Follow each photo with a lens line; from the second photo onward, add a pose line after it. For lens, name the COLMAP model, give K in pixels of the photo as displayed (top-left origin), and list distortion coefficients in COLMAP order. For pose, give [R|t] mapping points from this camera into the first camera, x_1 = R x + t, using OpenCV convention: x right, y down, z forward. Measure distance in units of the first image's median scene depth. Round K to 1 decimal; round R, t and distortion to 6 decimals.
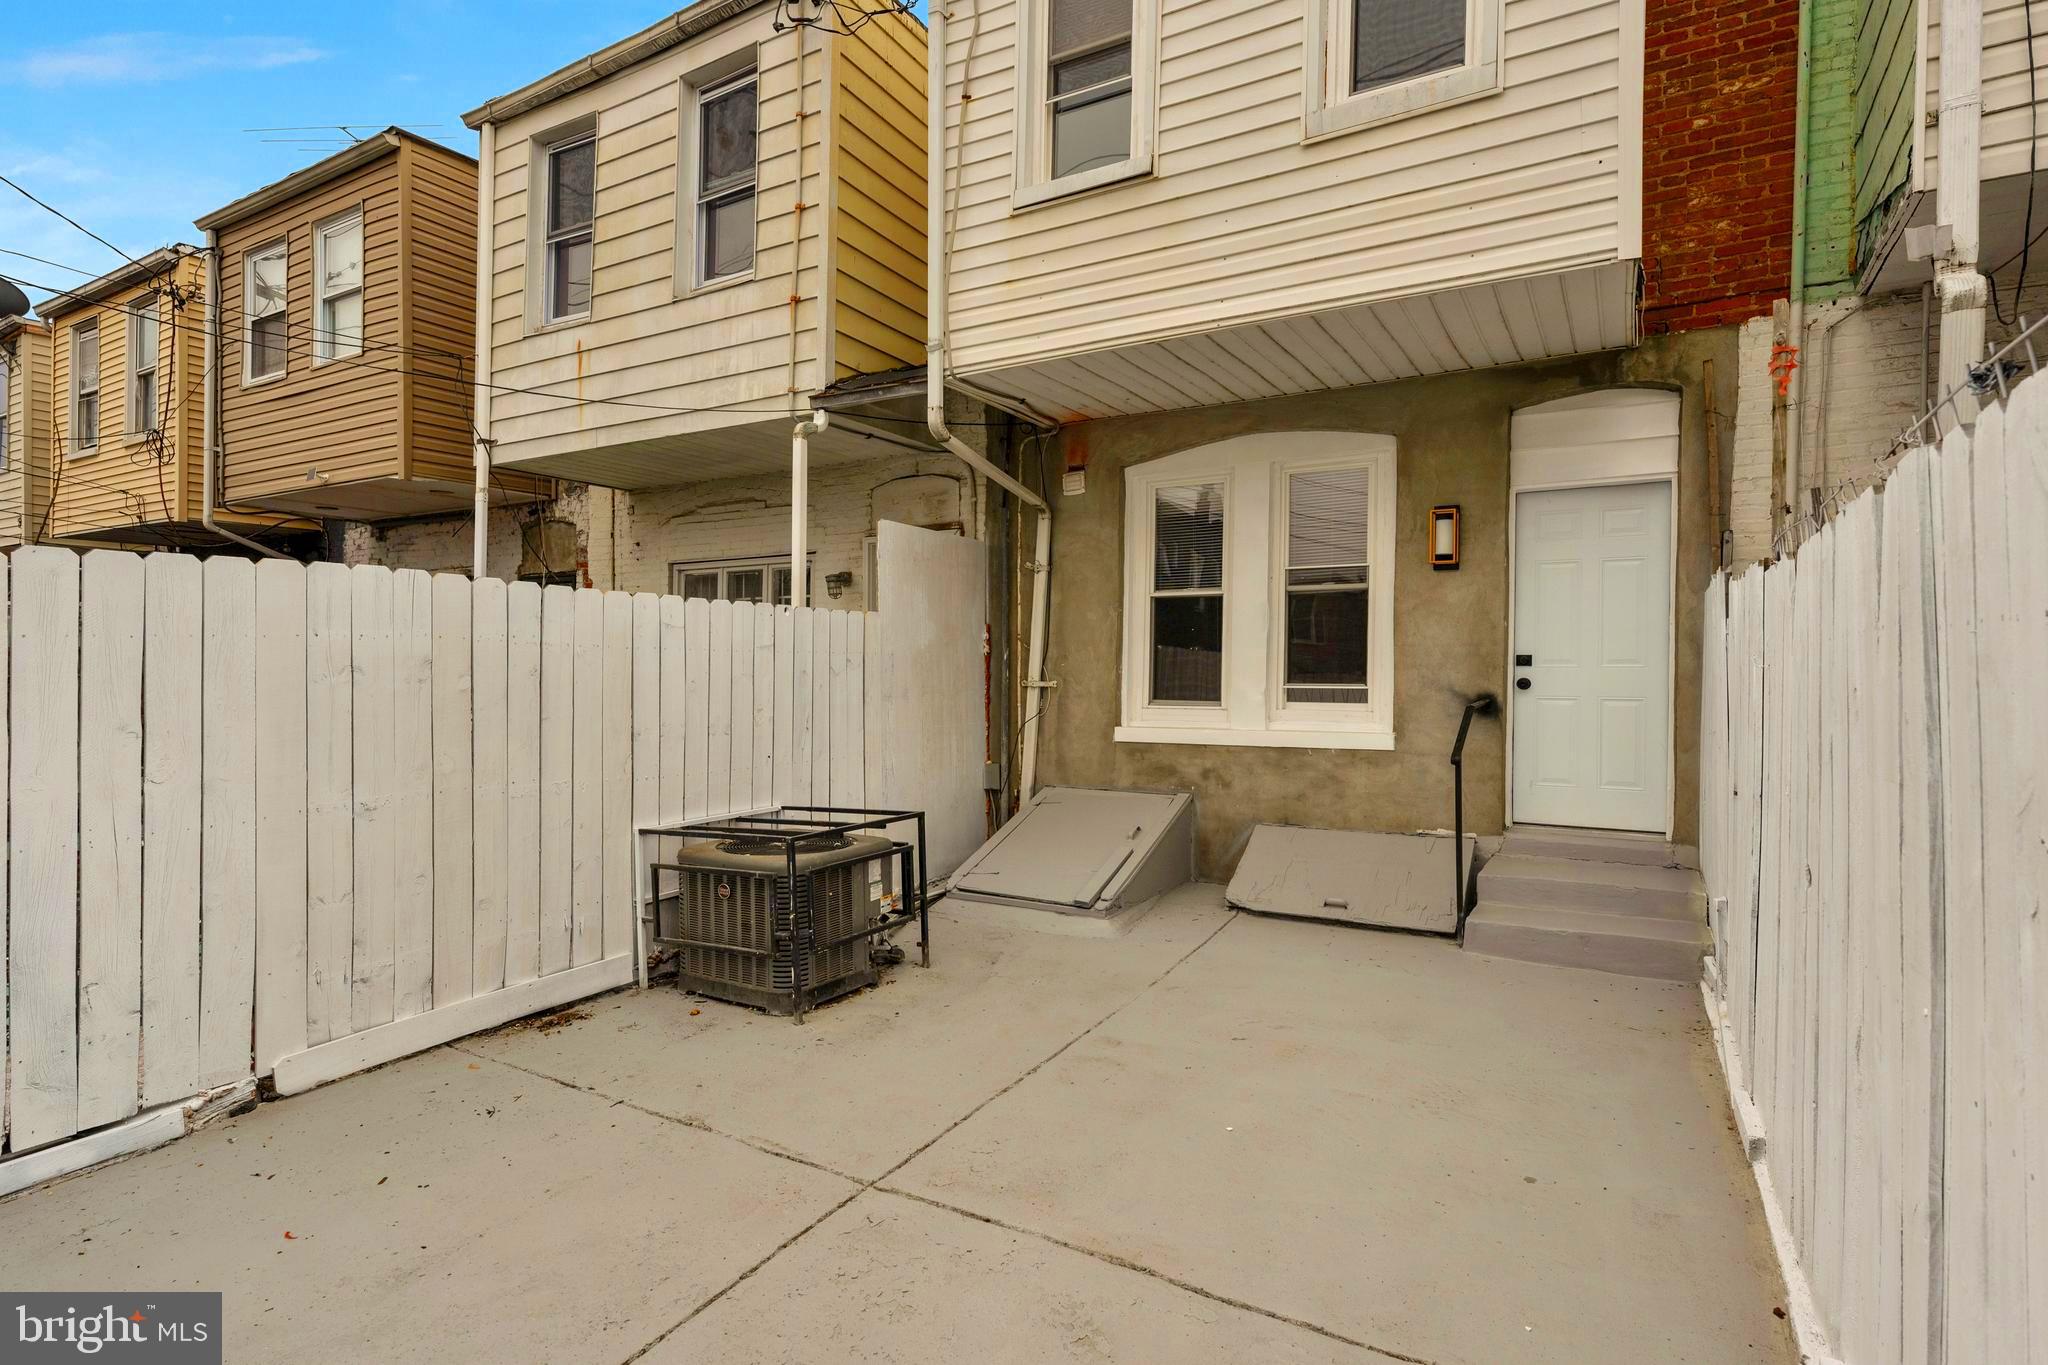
lens RADIAL K [[1049.5, 0, 1027.0], [0, 1049.5, 676.0], [0, 0, 1]] dist [0.003130, -0.000861]
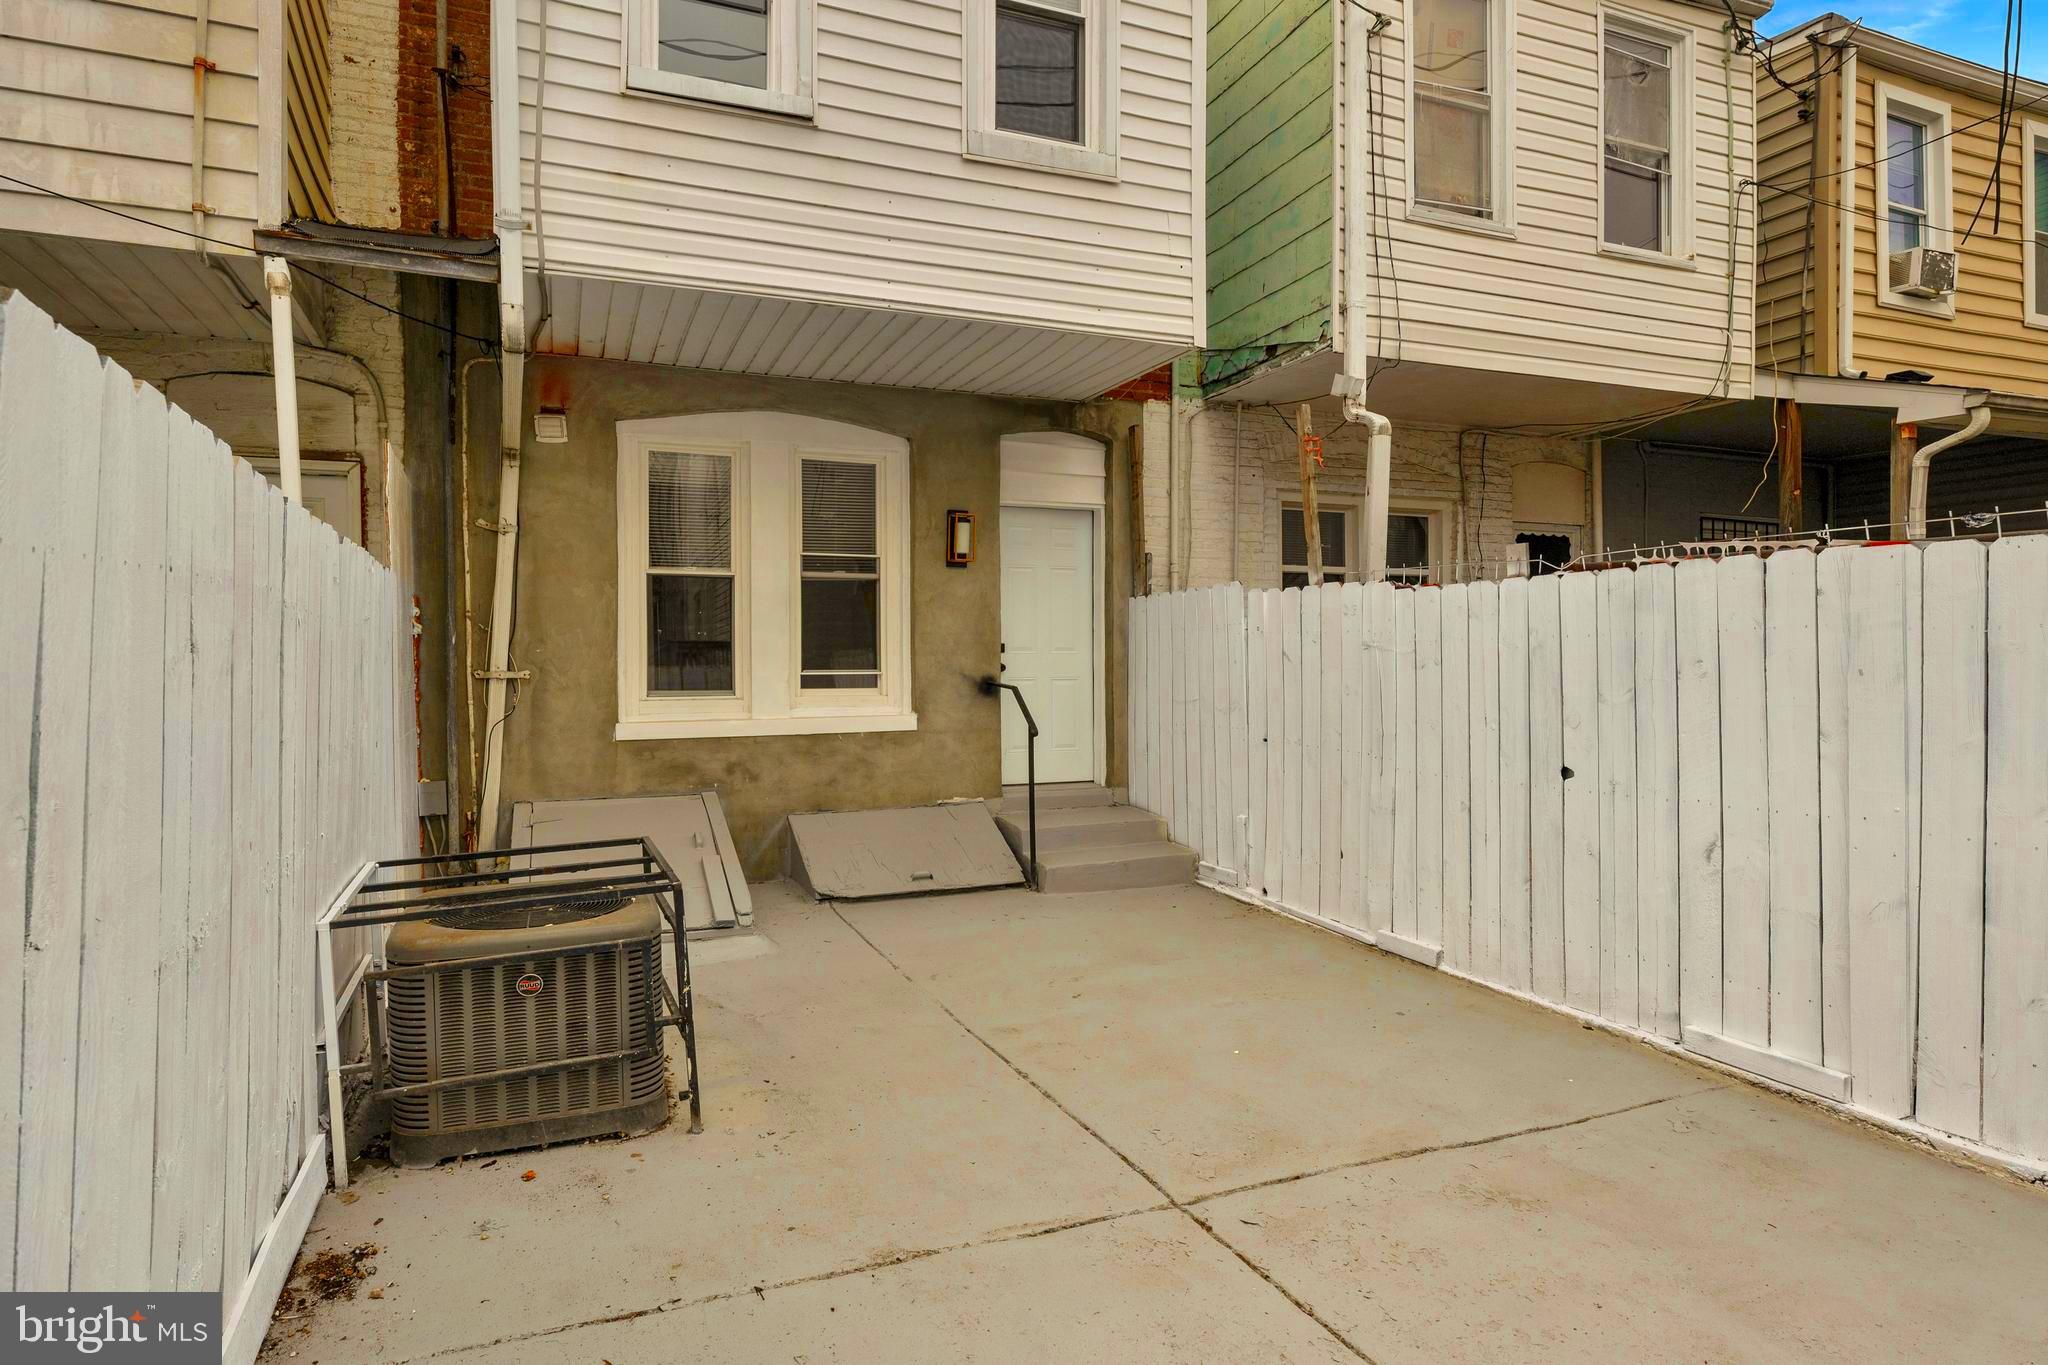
lens RADIAL K [[1049.5, 0, 1025.8], [0, 1049.5, 672.9], [0, 0, 1]] dist [0.003130, -0.000861]
pose [[0.624300, -0.013002, 0.781076, -0.415874], [0.008407, 0.999915, 0.009926, 0.001773], [-0.781139, 0.000370, 0.624357, 0.229431]]
